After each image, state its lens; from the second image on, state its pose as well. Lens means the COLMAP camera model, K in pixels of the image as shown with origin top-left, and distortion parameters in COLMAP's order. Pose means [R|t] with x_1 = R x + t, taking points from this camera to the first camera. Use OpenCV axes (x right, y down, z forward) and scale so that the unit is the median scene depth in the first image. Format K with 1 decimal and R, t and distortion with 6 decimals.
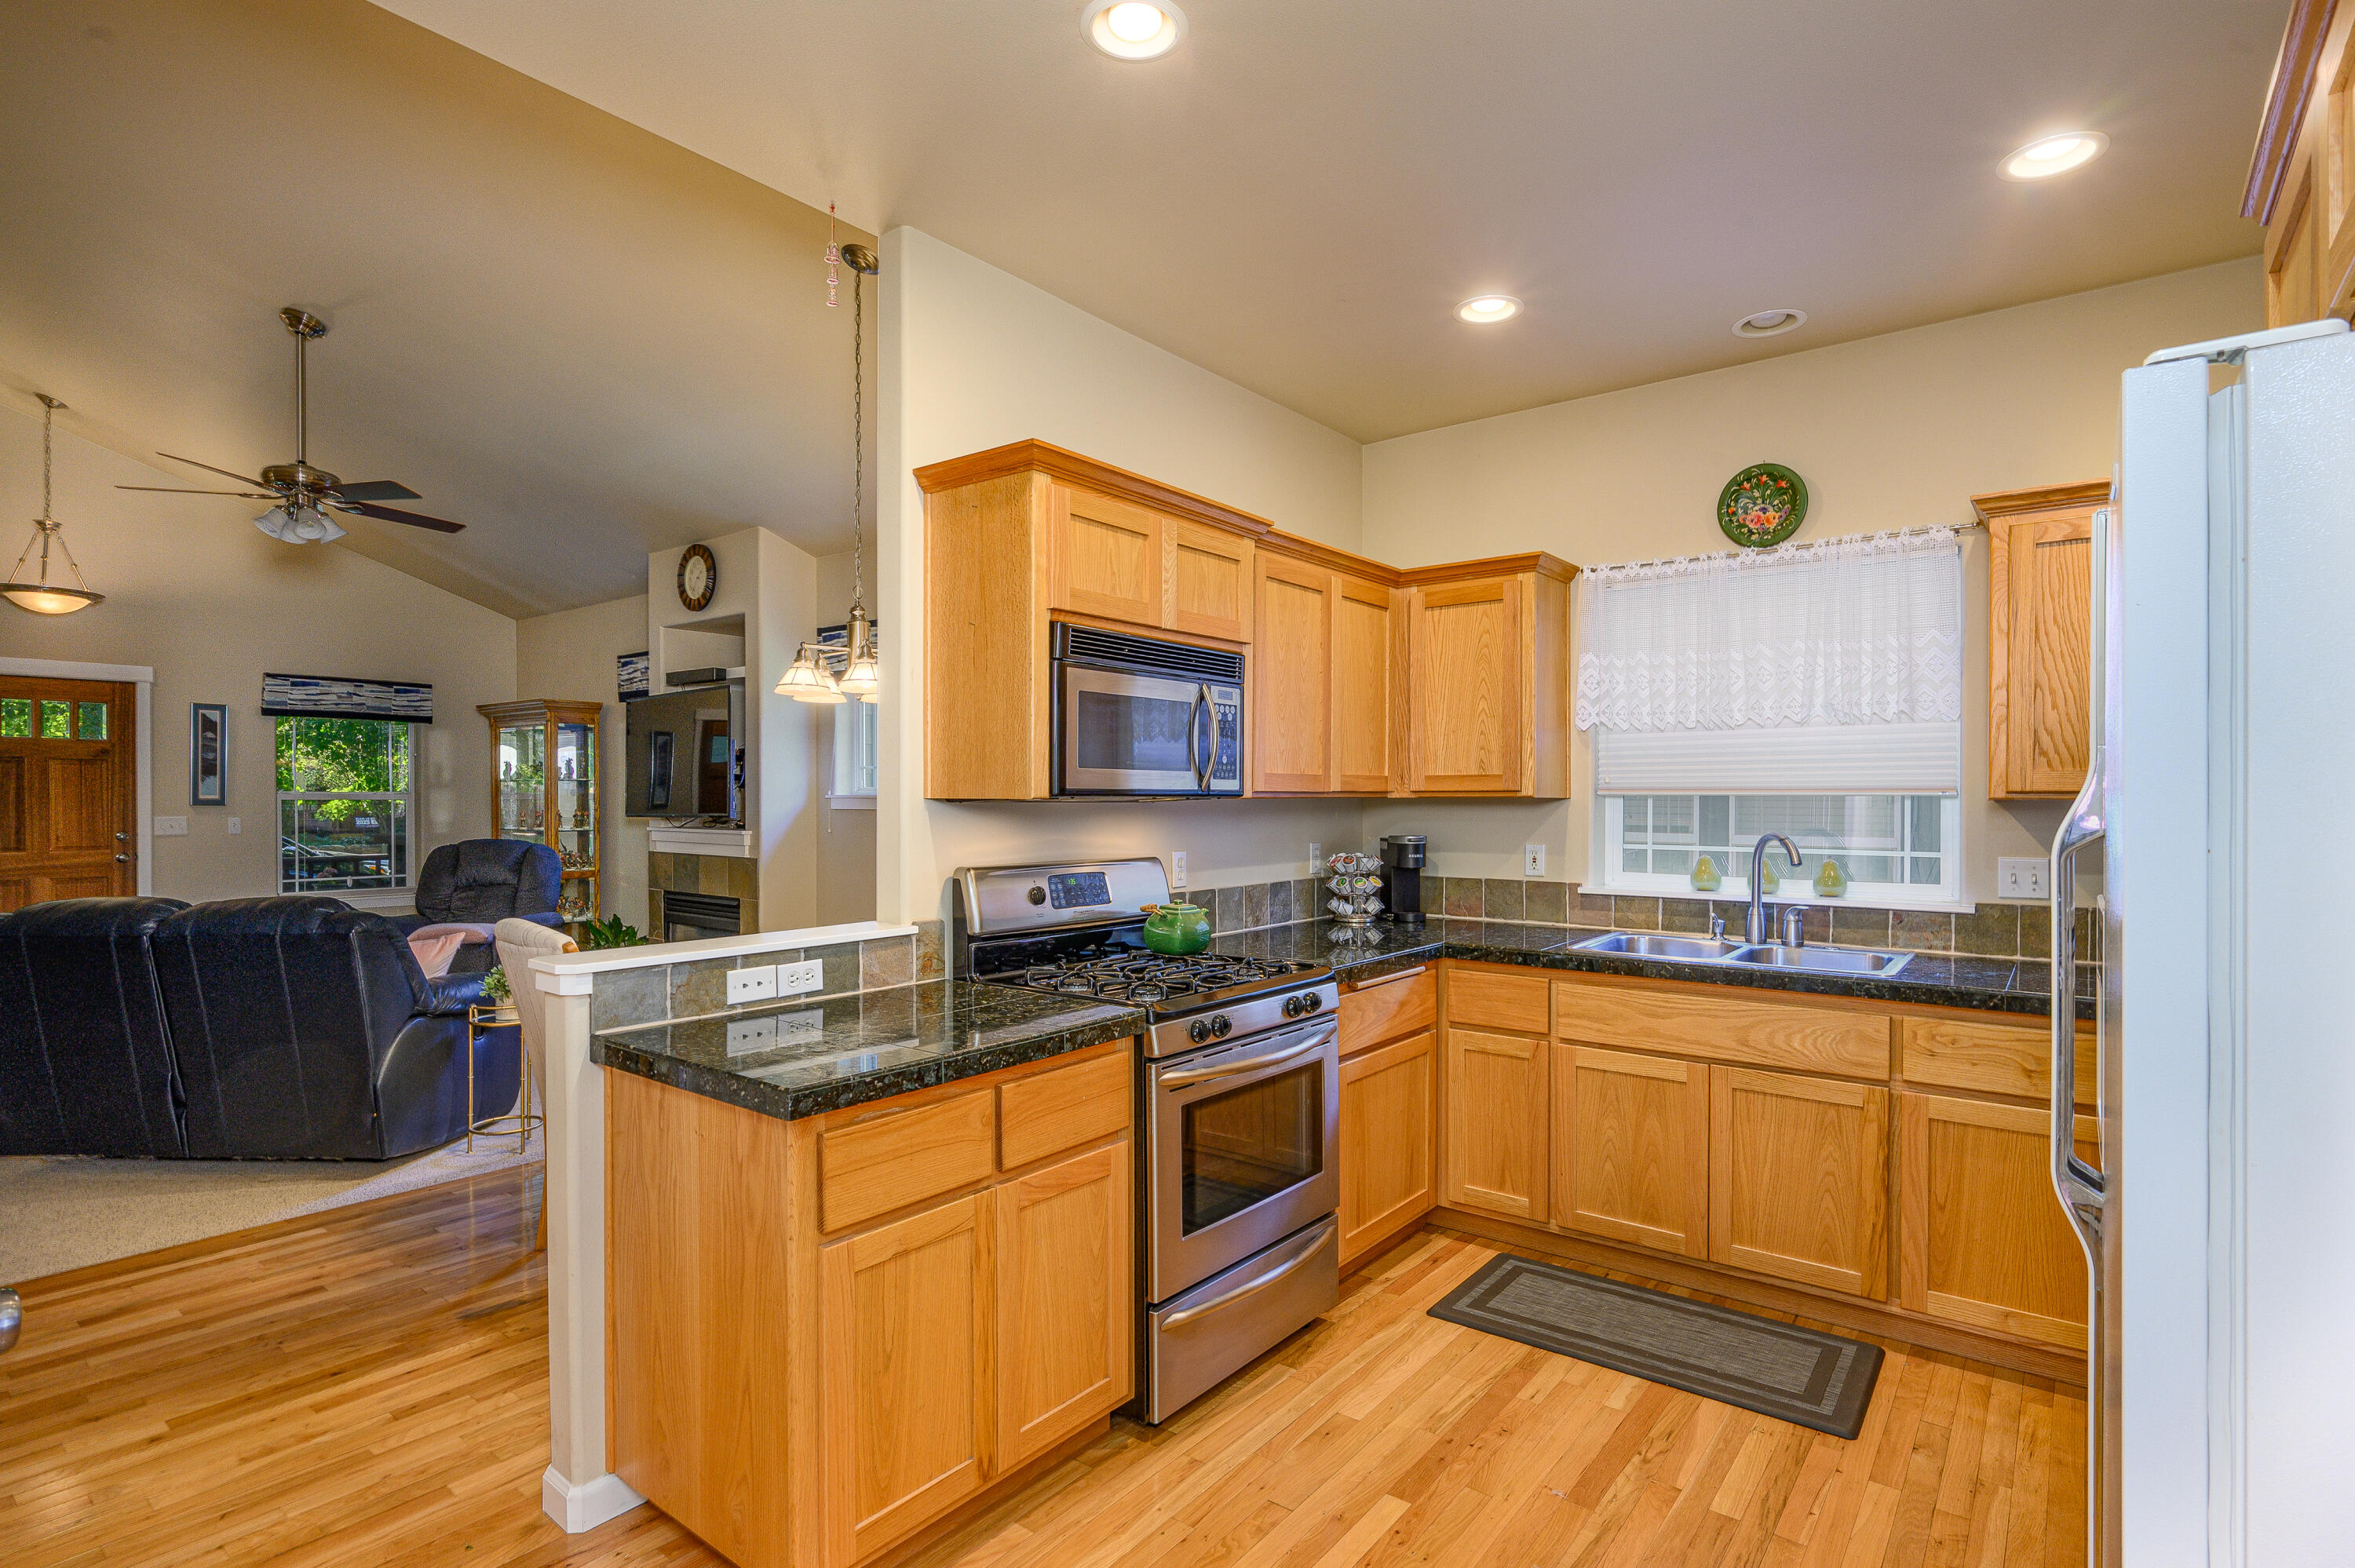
lens RADIAL K [[1316.4, 0, 1182.0], [0, 1316.4, 806.8], [0, 0, 1]] dist [-0.002775, 0.000895]
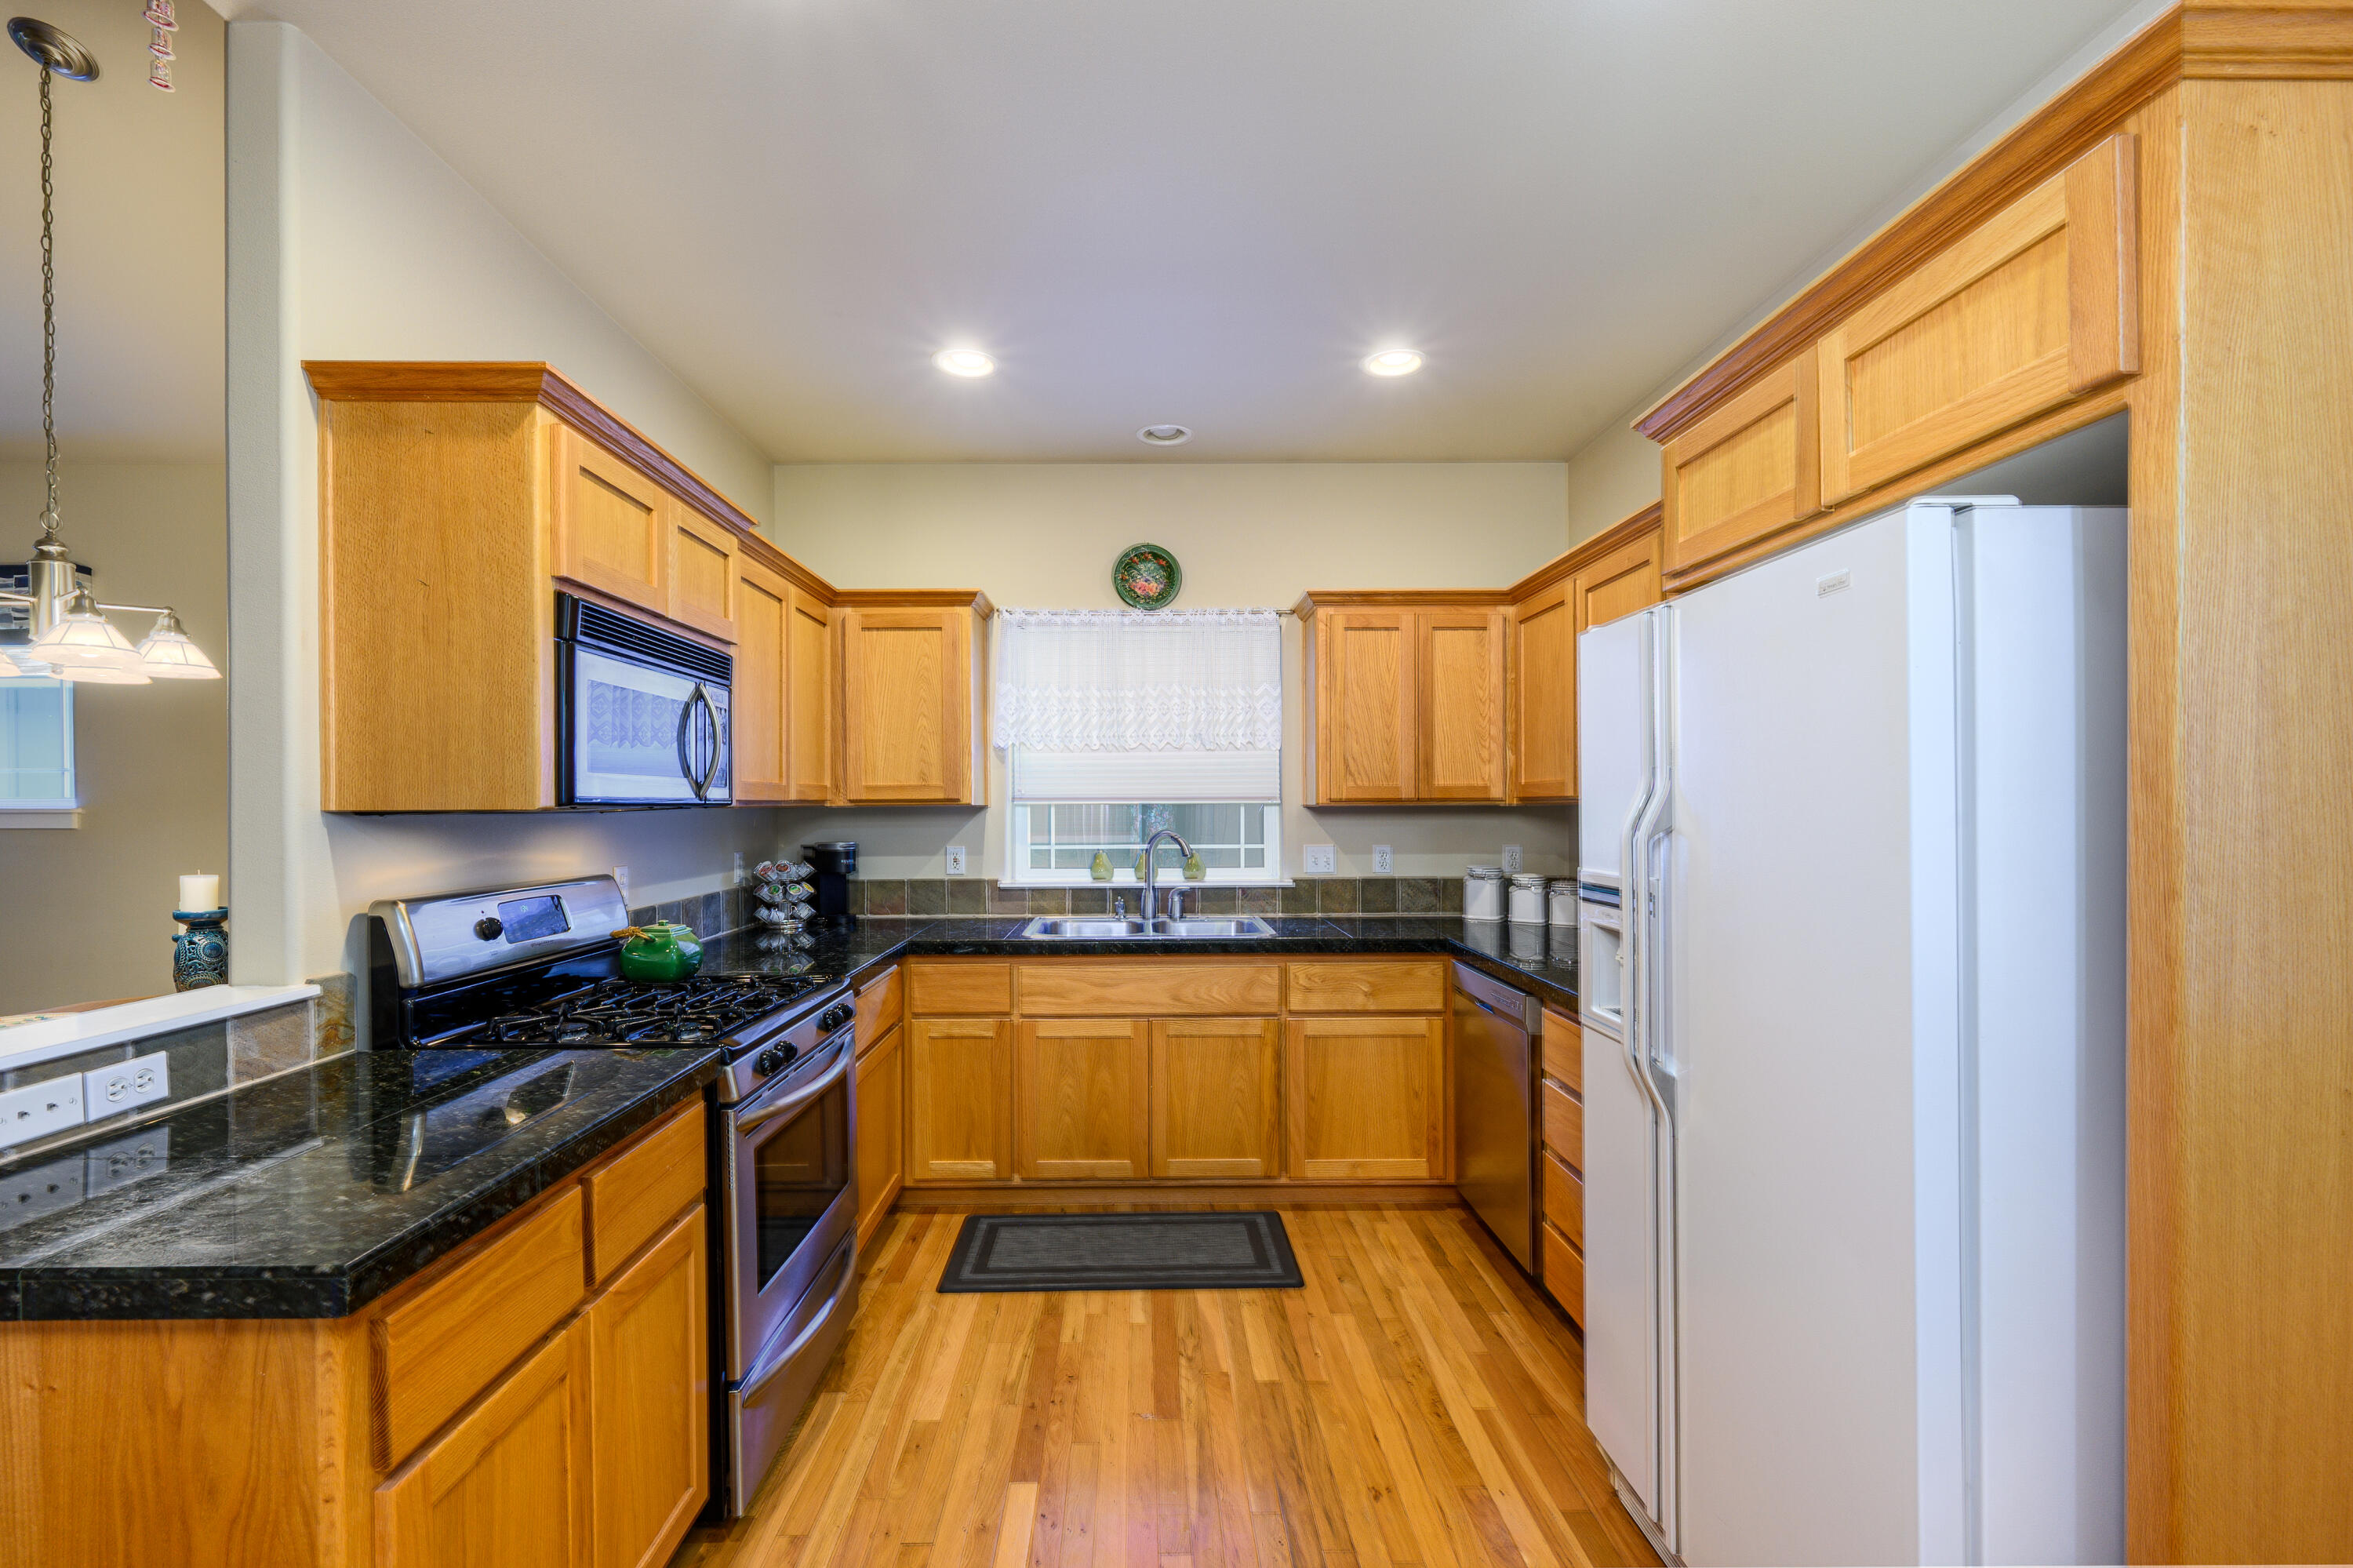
lens RADIAL K [[1042.9, 0, 1206.3], [0, 1042.9, 811.2], [0, 0, 1]] dist [-0.001114, 0.000144]
pose [[0.741553, -0.008816, 0.670836, -0.215395], [0.010738, 0.999942, 0.001270, -0.001719], [-0.670808, 0.006262, 0.741604, 0.228160]]
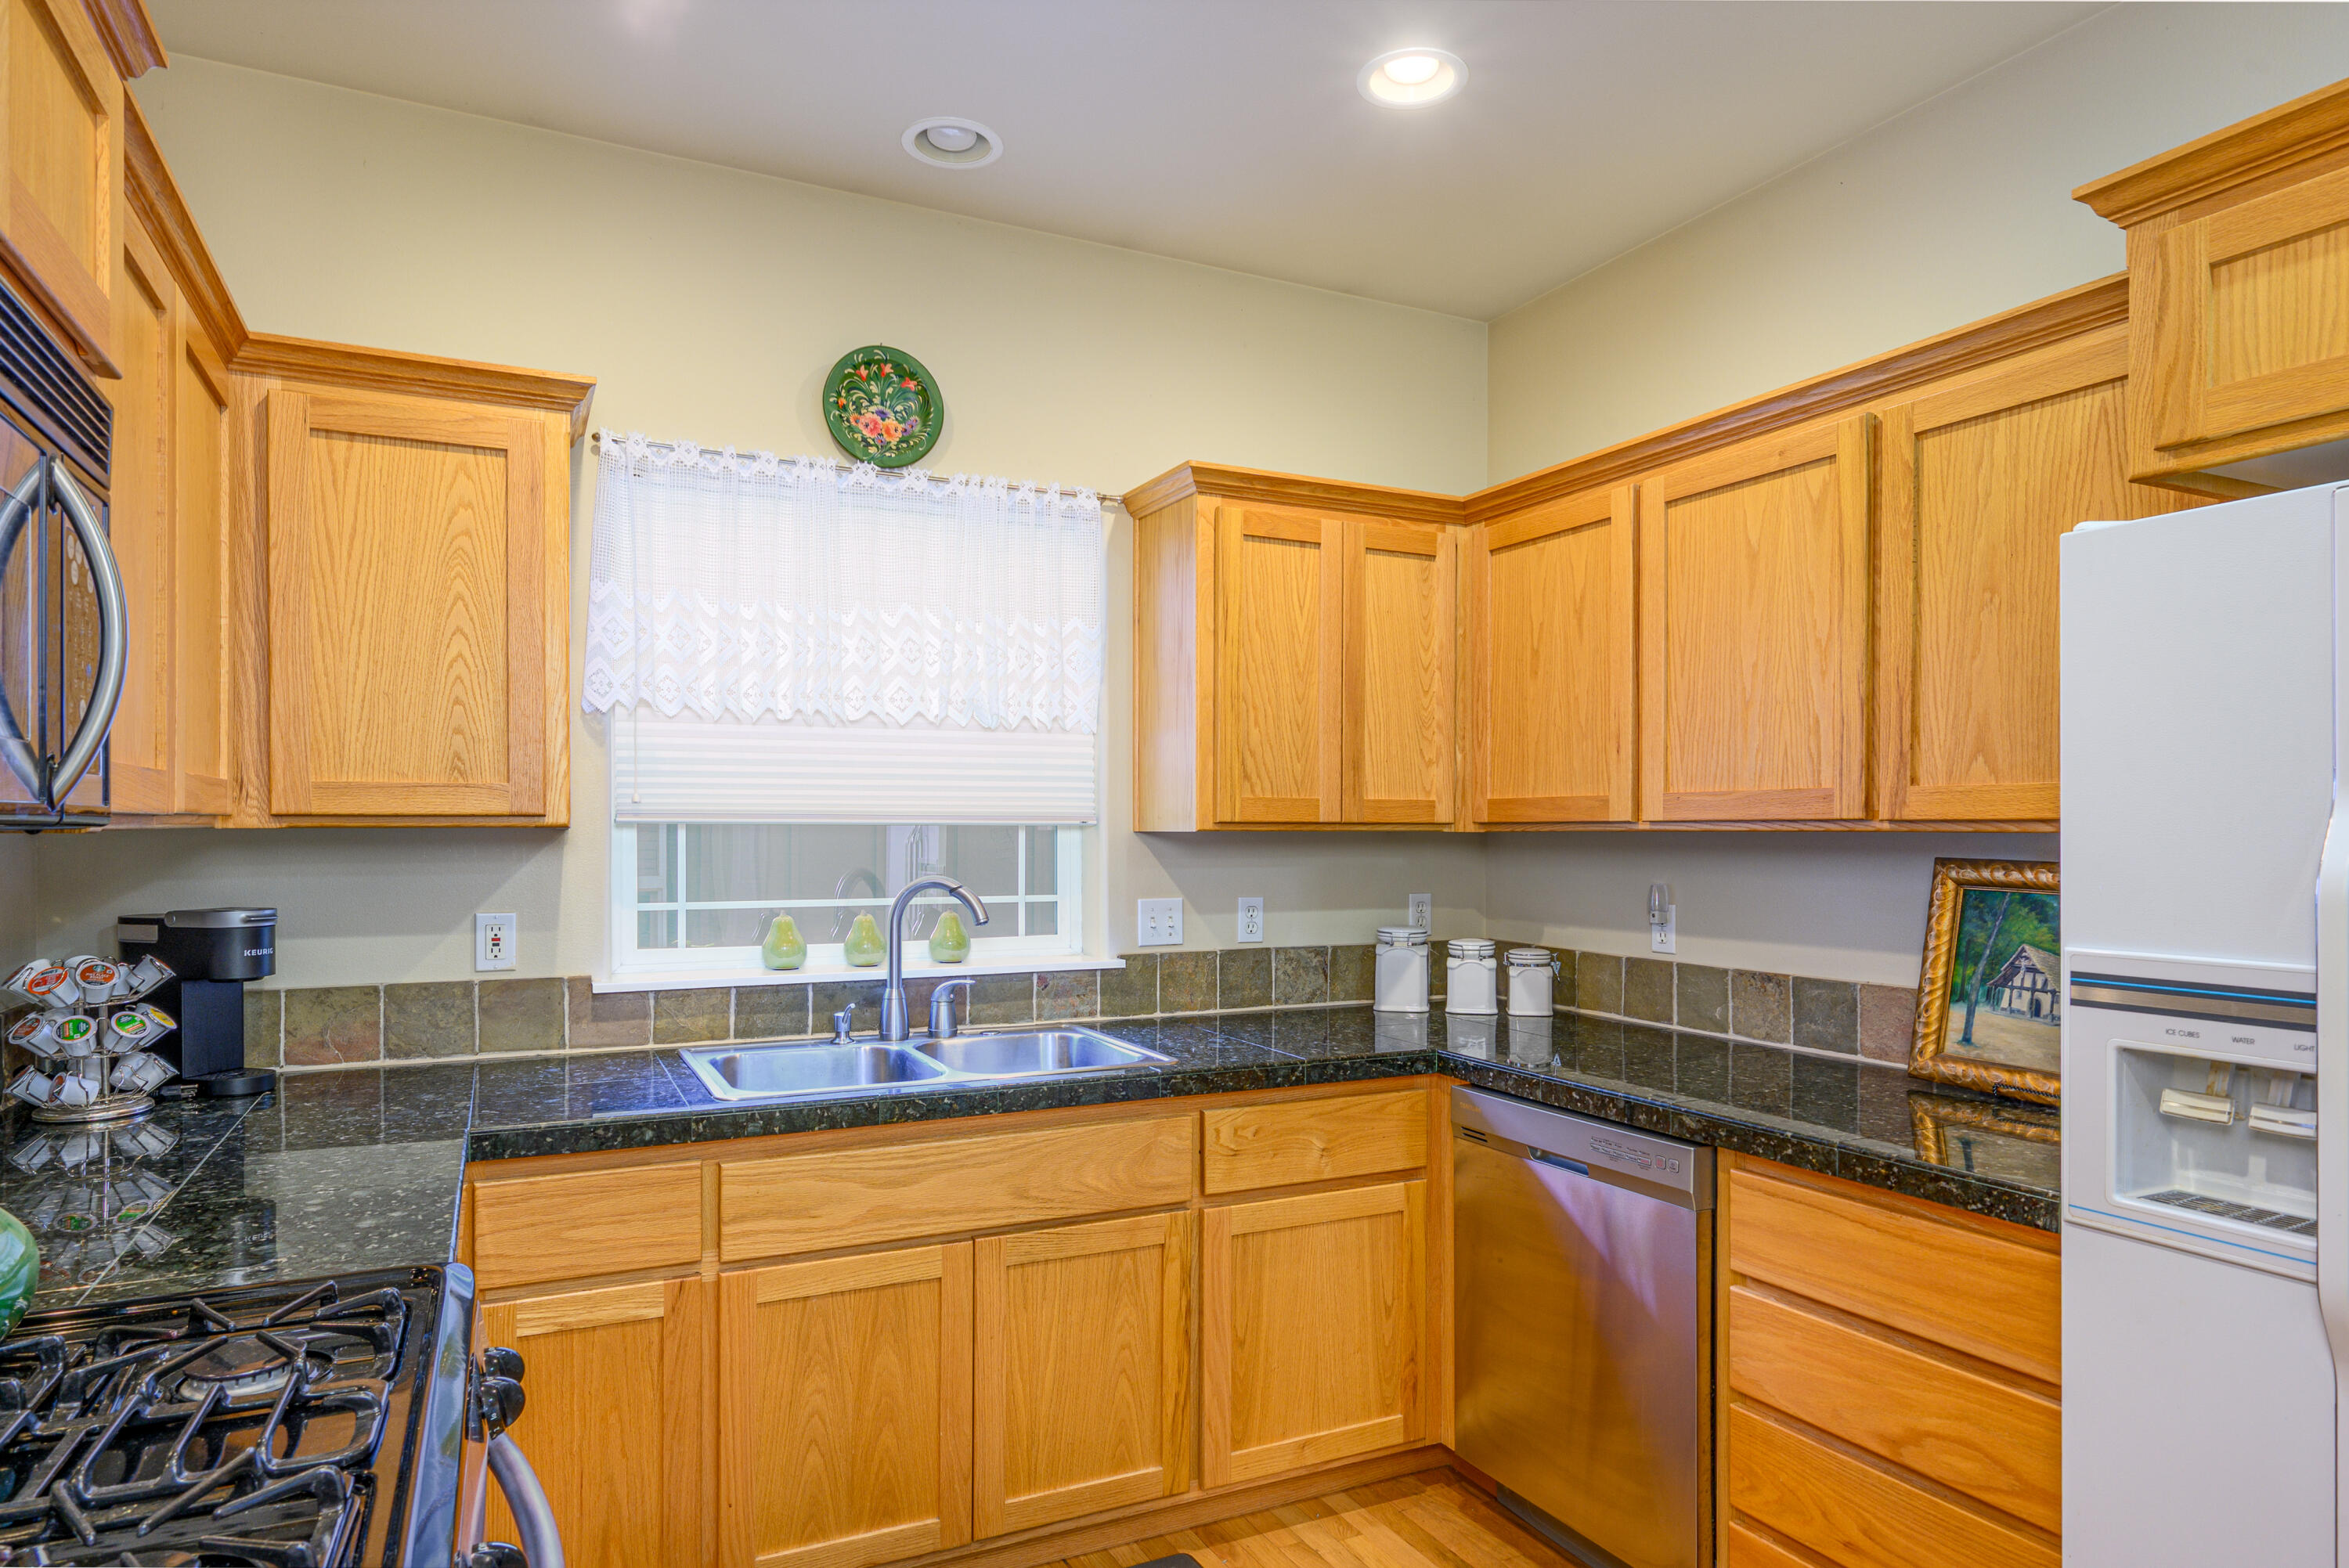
lens RADIAL K [[1346.0, 0, 1124.1], [0, 1346.0, 836.1], [0, 0, 1]] dist [0.000308, -0.001618]
pose [[0.400199, -0.007369, 0.916399, -0.174817], [0.004926, 0.999971, 0.005890, -0.007212], [-0.916415, 0.002157, 0.400224, 0.654209]]
